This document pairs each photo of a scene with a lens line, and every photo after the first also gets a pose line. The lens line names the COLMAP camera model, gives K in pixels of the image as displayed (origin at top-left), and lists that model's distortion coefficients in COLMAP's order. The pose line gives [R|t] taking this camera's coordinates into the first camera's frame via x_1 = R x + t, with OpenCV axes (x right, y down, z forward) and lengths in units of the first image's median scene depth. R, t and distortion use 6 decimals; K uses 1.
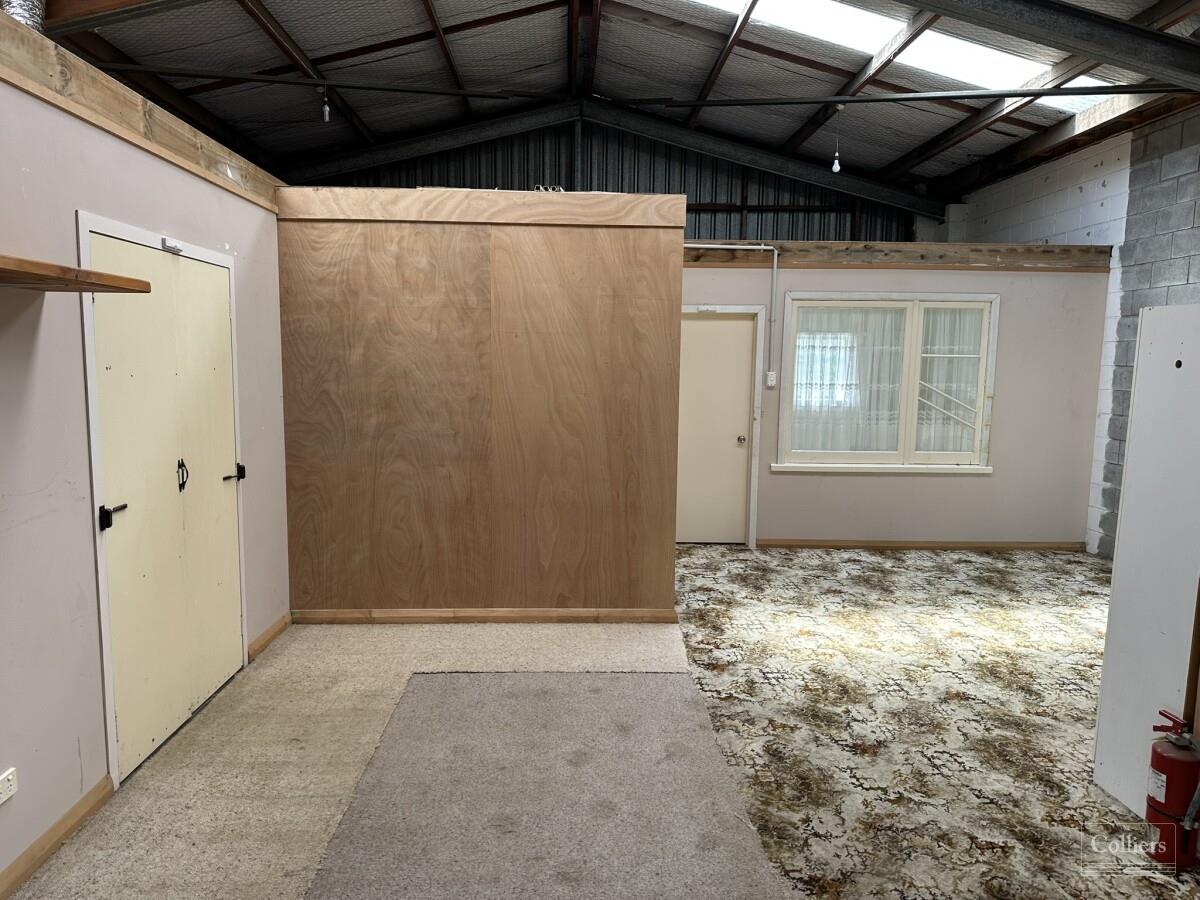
lens RADIAL K [[850.7, 0, 591.5], [0, 850.7, 453.8], [0, 0, 1]] dist [0.010324, 0.000681]
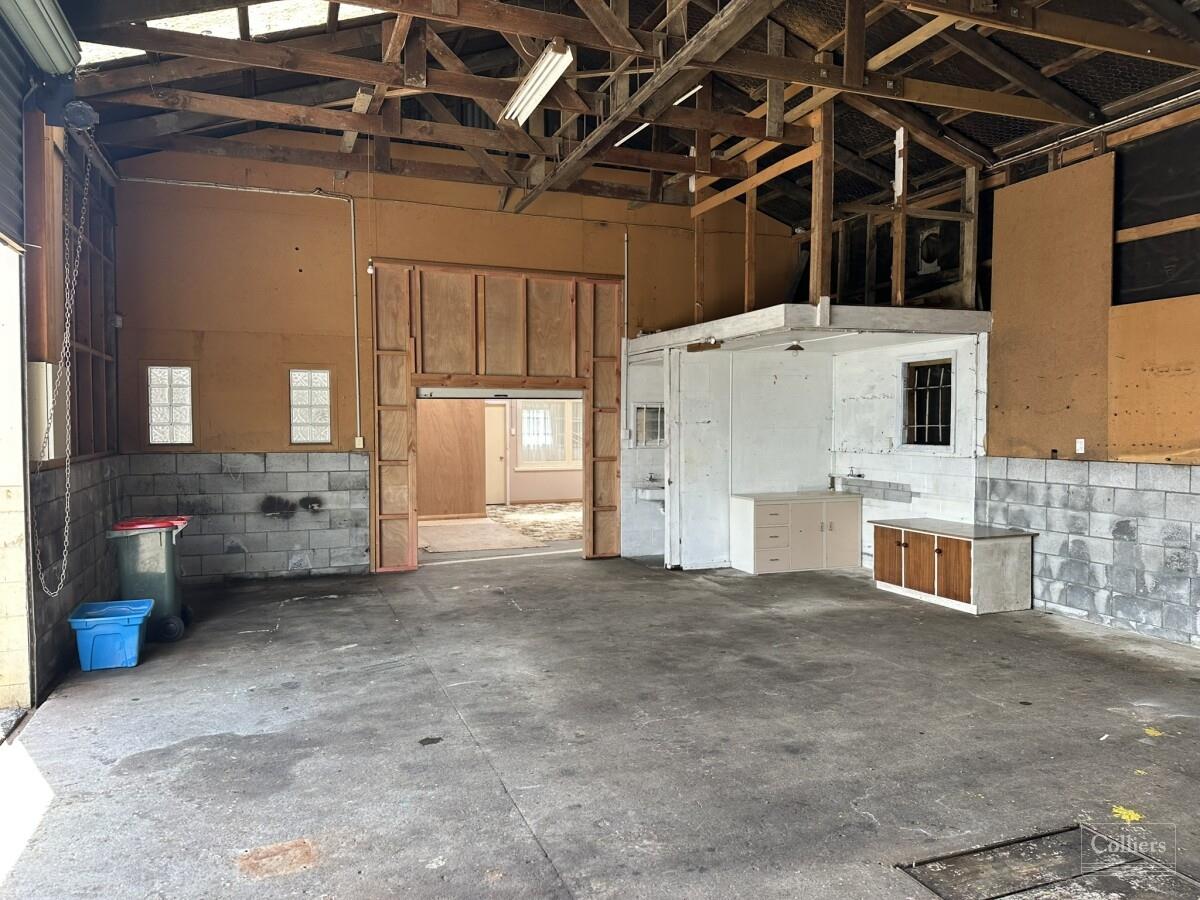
lens RADIAL K [[850.7, 0, 598.7], [0, 850.7, 451.2], [0, 0, 1]] dist [0.010324, 0.000681]
pose [[0.944635, -0.020081, 0.327507, -0.344350], [0.044302, 0.996792, -0.066662, 0.135685], [-0.325118, 0.077480, 0.942494, -1.317167]]
